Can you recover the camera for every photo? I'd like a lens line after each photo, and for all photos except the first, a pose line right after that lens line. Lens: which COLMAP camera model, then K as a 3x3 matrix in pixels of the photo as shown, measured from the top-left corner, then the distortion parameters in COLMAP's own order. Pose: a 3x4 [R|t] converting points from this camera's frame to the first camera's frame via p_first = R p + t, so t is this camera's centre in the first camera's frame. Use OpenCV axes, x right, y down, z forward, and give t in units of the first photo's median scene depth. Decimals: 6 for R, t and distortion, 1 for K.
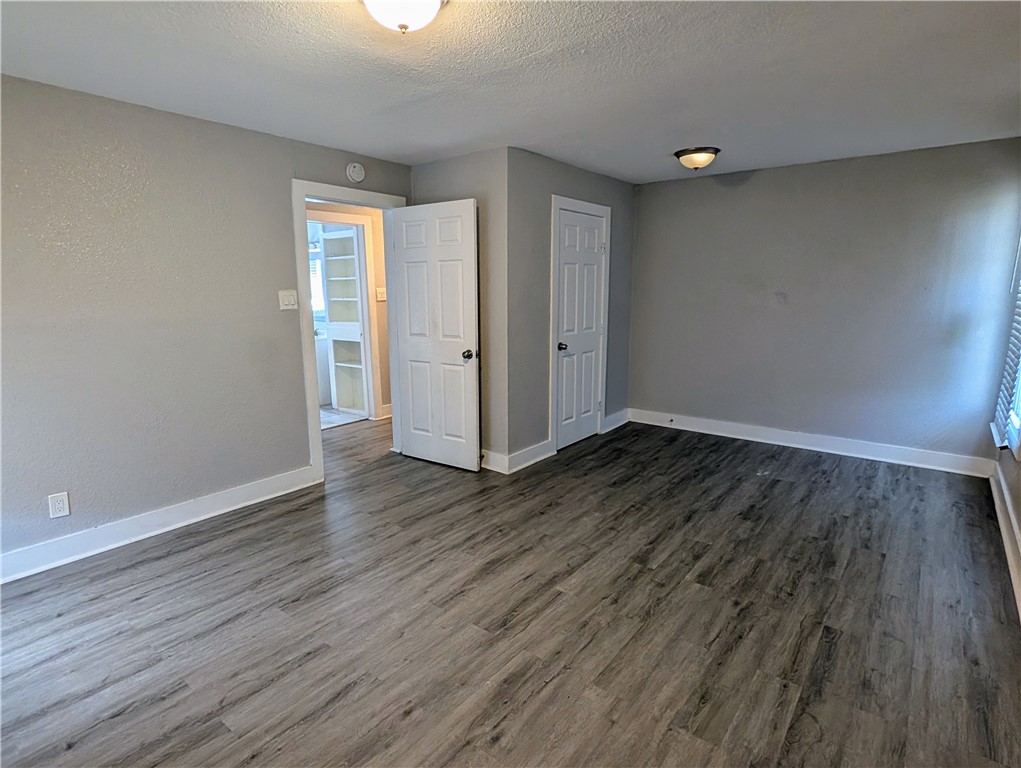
lens RADIAL K [[545.3, 0, 505.3], [0, 545.3, 381.6], [0, 0, 1]] dist [-0.003411, 0.002493]
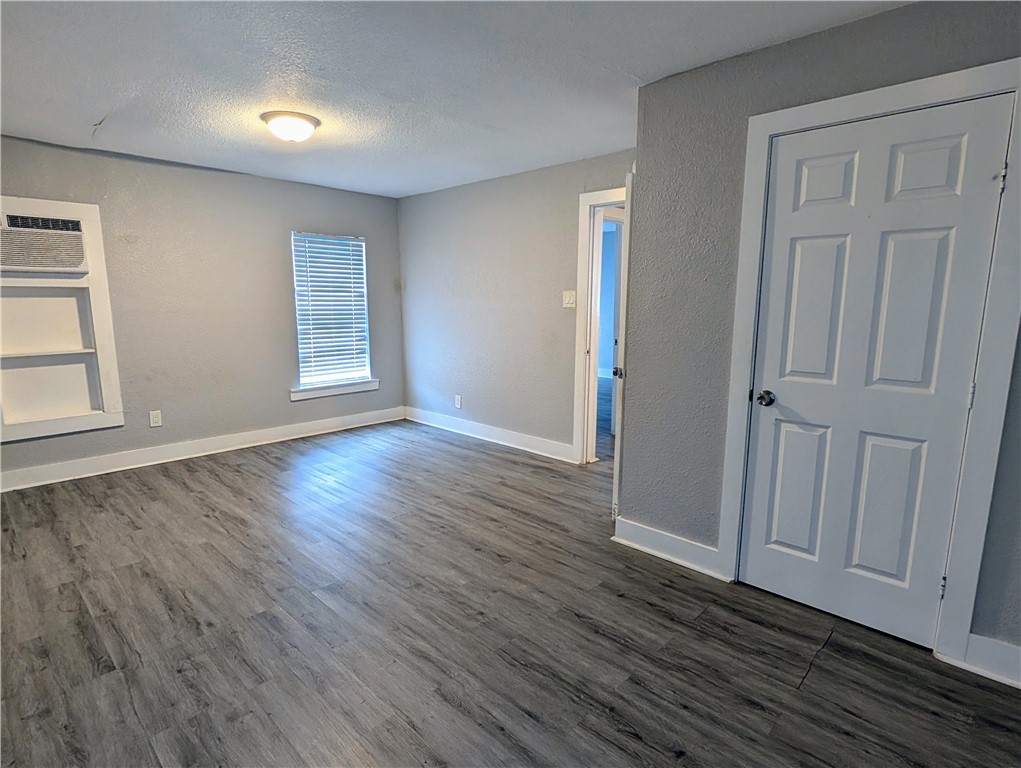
lens RADIAL K [[545.3, 0, 500.5], [0, 545.3, 386.1], [0, 0, 1]] dist [-0.003411, 0.002493]
pose [[-0.106745, 0.169263, -0.979773, 1.130325], [-0.170145, 0.967759, 0.185724, -0.227958], [0.979620, 0.186528, -0.074504, 1.376772]]
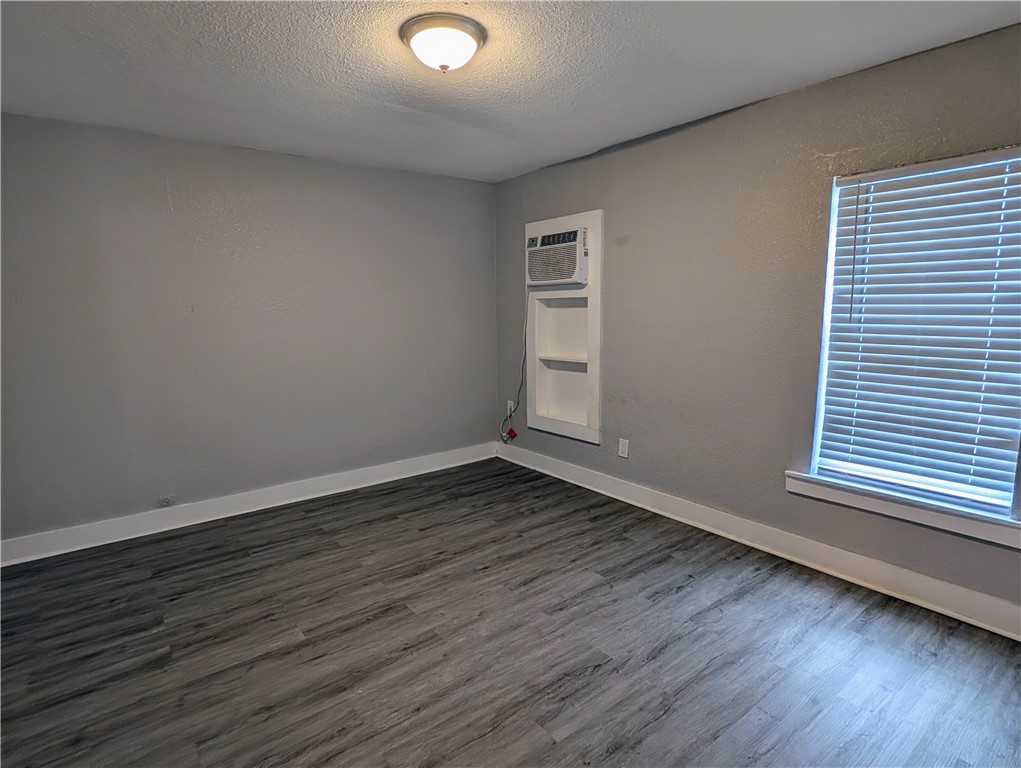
lens RADIAL K [[545.3, 0, 505.4], [0, 545.3, 385.4], [0, 0, 1]] dist [-0.003411, 0.002493]
pose [[-0.970508, -0.012995, 0.240717, -0.420862], [0.061925, 0.951600, 0.301036, -0.249194], [-0.232979, 0.307065, -0.922731, 1.580951]]
